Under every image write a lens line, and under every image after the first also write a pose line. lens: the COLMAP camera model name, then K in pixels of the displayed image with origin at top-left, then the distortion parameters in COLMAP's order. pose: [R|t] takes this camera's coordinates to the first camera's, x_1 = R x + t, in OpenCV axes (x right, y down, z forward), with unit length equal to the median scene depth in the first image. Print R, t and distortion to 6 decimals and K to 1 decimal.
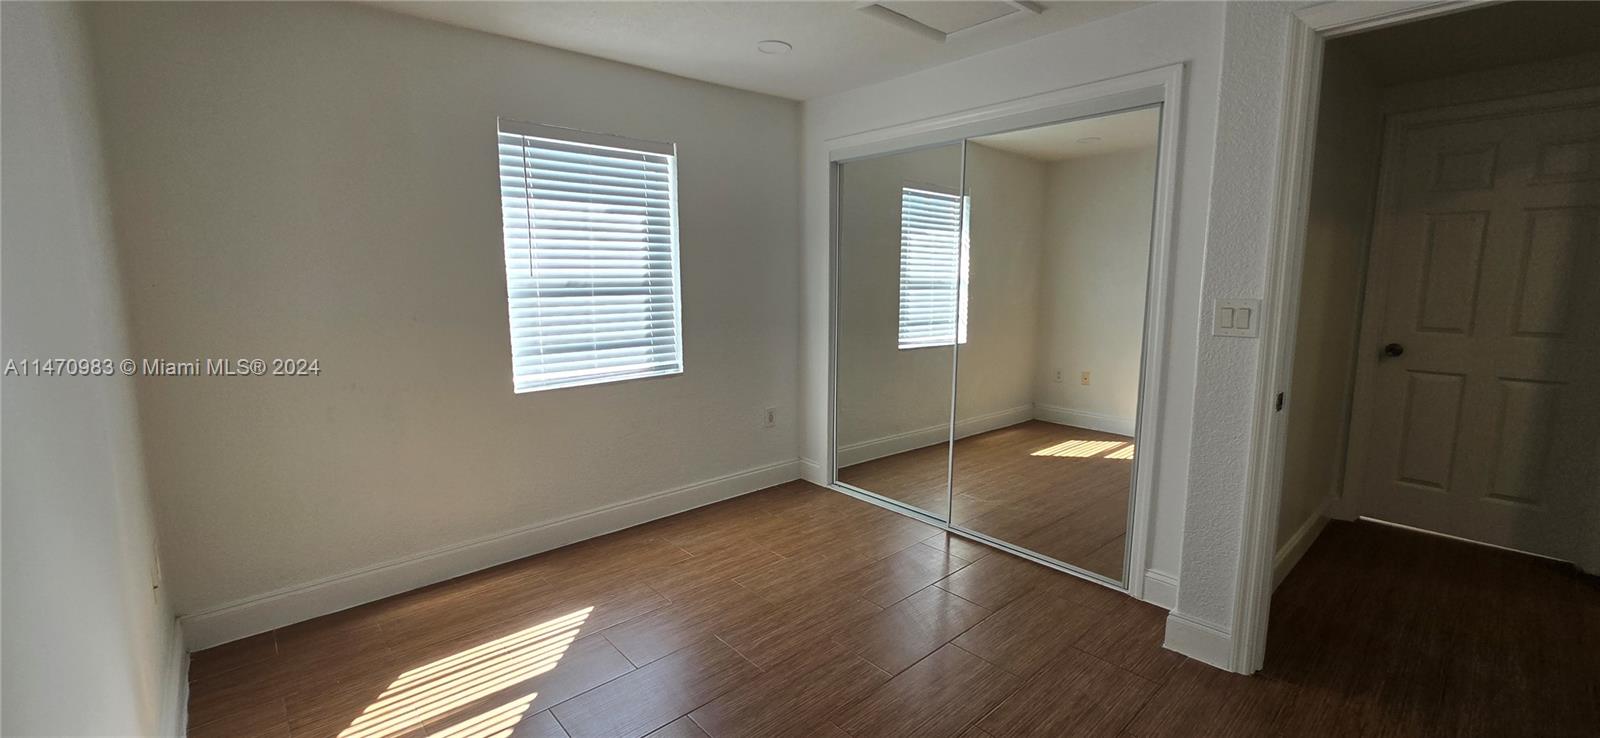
lens RADIAL K [[651.8, 0, 803.3], [0, 651.8, 365.3], [0, 0, 1]] dist [-0.002712, 0.000105]
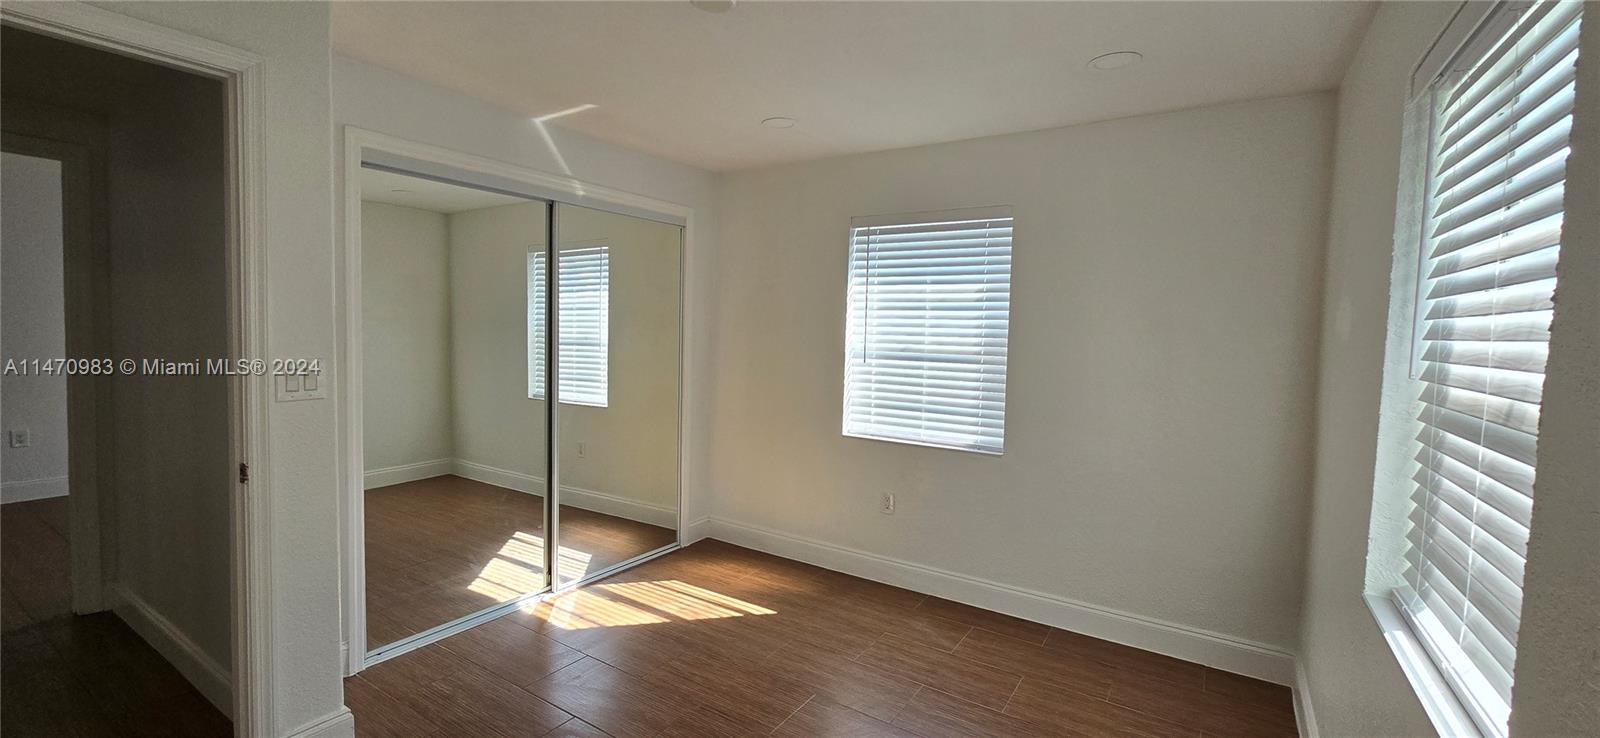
lens RADIAL K [[651.8, 0, 799.6], [0, 651.8, 366.9], [0, 0, 1]] dist [-0.002712, 0.000105]
pose [[0.256368, 0.067811, -0.964198, 0.694638], [-0.160987, 0.986598, 0.026582, -0.100075], [0.953078, 0.148409, 0.263849, 0.560339]]
